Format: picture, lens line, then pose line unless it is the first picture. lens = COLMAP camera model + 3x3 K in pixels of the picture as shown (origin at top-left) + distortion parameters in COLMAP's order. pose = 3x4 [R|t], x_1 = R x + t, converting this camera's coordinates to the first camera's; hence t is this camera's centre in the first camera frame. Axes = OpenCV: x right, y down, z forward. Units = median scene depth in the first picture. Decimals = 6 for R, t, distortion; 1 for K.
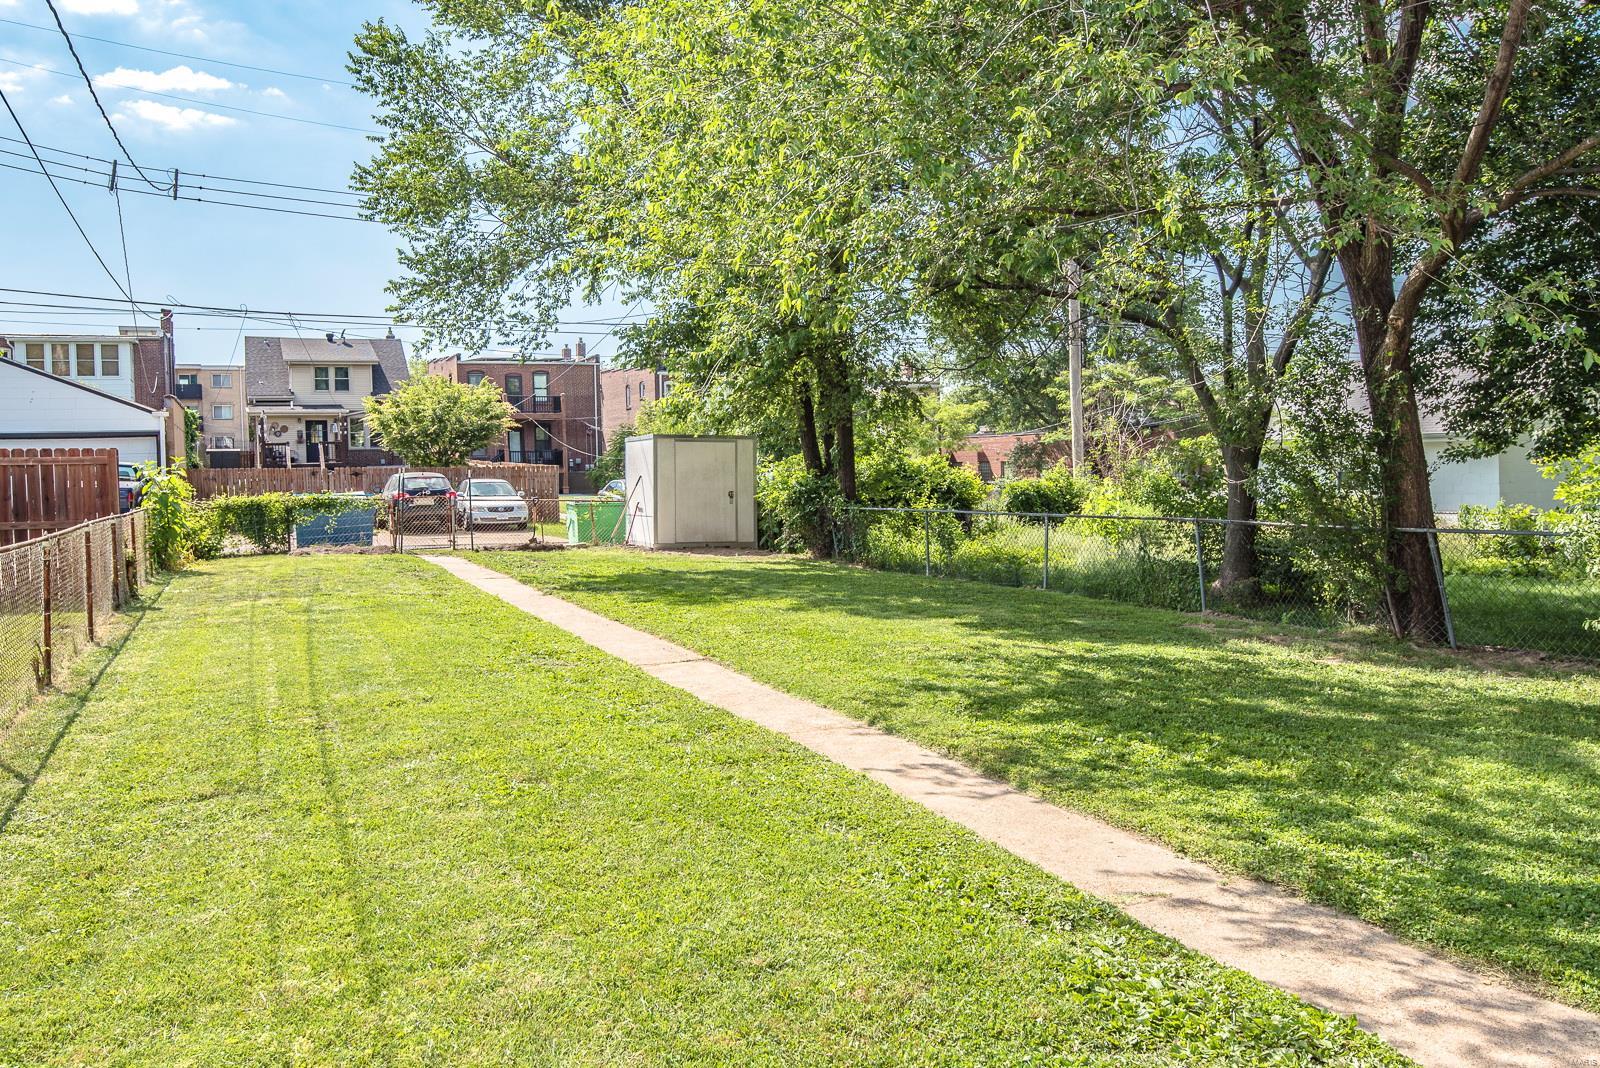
lens RADIAL K [[1233.2, 0, 802.3], [0, 1233.2, 534.6], [0, 0, 1]] dist [0.022325, -0.009284]
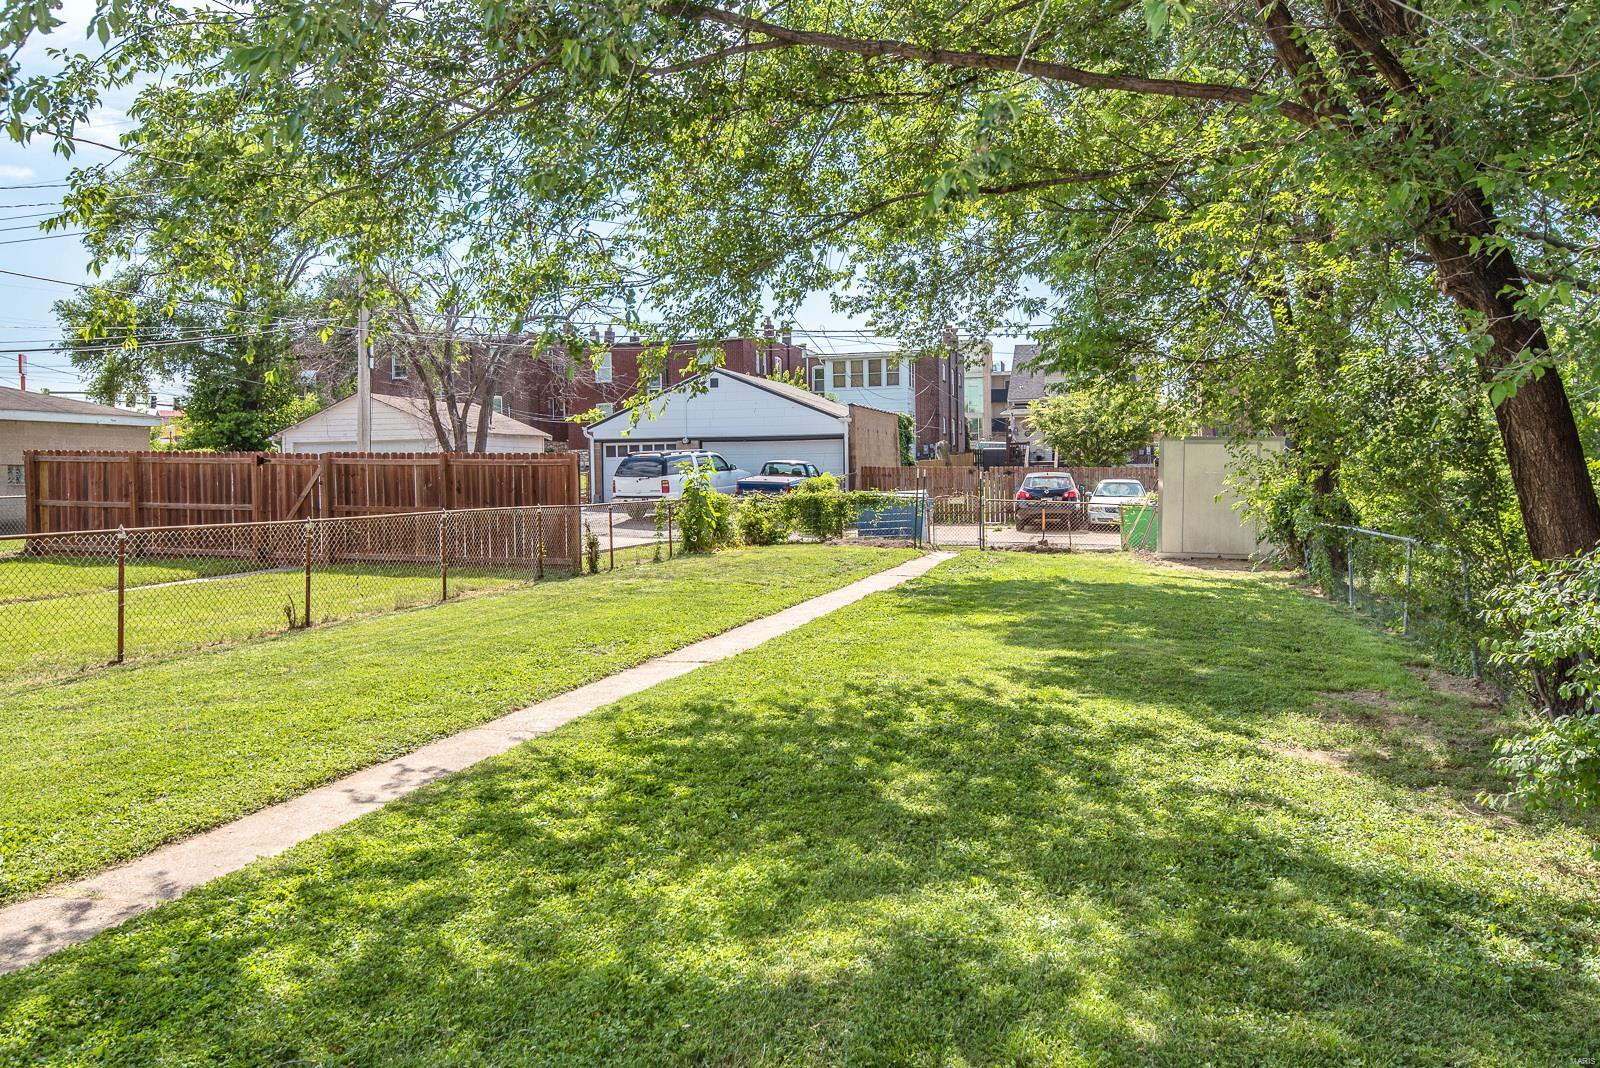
lens RADIAL K [[1233.2, 0, 801.7], [0, 1233.2, 529.9], [0, 0, 1]] dist [0.022325, -0.009284]
pose [[0.770091, 0.042326, -0.636529, 0.270489], [-0.042709, 0.998979, 0.014756, -0.012112], [0.636503, 0.015822, 0.771112, 0.106814]]
